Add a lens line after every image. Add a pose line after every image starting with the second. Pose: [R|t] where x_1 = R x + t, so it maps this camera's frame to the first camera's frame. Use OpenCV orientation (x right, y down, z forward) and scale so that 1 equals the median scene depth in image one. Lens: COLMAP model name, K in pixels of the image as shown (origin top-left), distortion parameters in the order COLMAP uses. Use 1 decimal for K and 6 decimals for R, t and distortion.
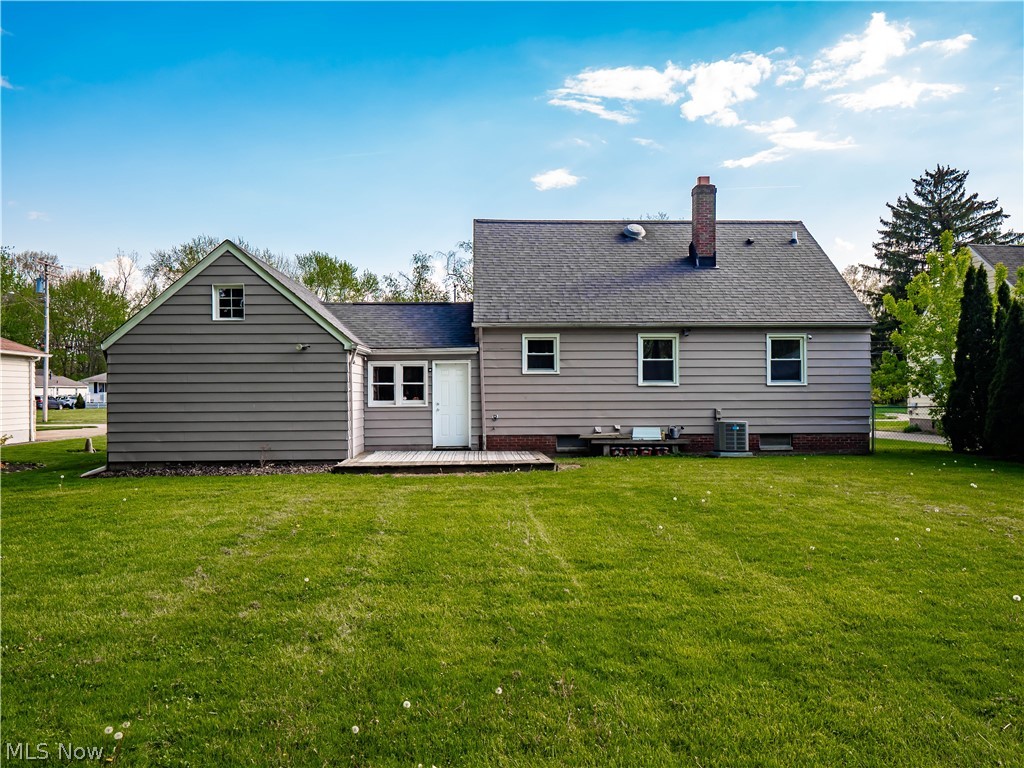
lens RADIAL K [[717.2, 0, 511.0], [0, 717.2, 387.7], [0, 0, 1]] dist [-0.000118, -0.000326]
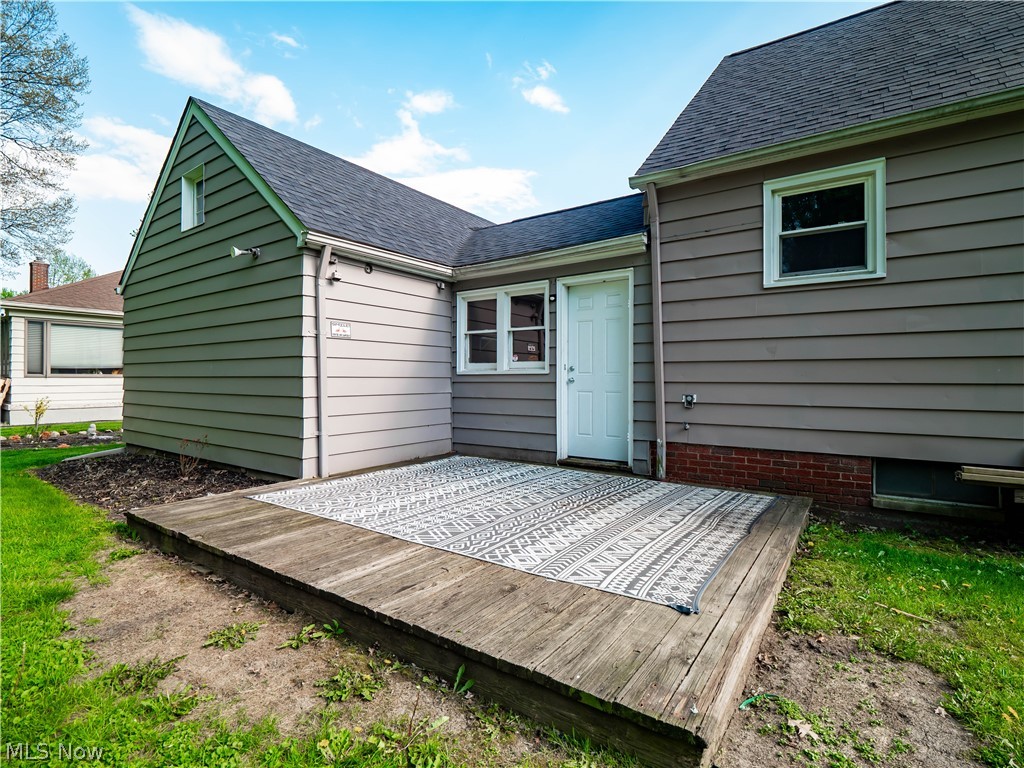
lens RADIAL K [[502.0, 0, 514.2], [0, 502.0, 376.2], [0, 0, 1]] dist [-0.004814, -0.001252]
pose [[0.796160, 0.002744, -0.605080, 0.071709], [0.003036, 0.999959, 0.008530, 0.024960], [0.605078, -0.008628, 0.796119, 0.710848]]
